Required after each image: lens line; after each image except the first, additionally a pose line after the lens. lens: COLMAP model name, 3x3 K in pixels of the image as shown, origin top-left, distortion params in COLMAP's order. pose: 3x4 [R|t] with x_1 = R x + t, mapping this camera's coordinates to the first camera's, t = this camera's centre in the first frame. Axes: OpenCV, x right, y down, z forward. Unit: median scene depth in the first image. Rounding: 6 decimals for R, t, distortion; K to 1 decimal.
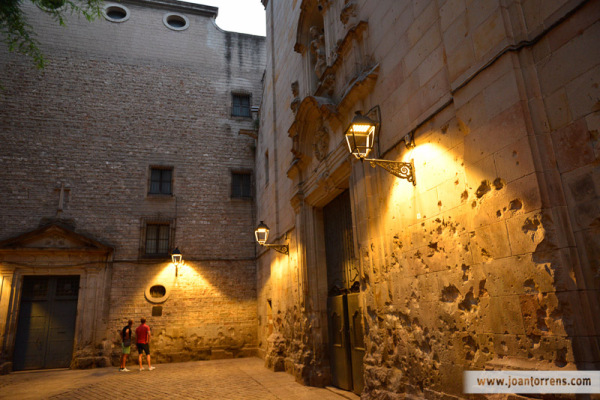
lens RADIAL K [[409.7, 0, 300.0], [0, 409.7, 200.0], [0, 0, 1]] dist [-0.007405, -0.003161]
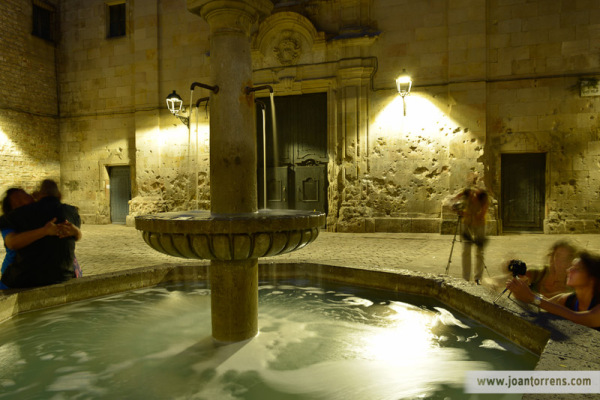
lens RADIAL K [[409.7, 0, 300.0], [0, 409.7, 200.0], [0, 0, 1]] dist [-0.007405, -0.003161]
pose [[0.552051, 0.020825, 0.833551, -2.125418], [-0.242960, 0.960325, 0.136918, 0.269581], [-0.797628, -0.278105, 0.535207, 0.315797]]
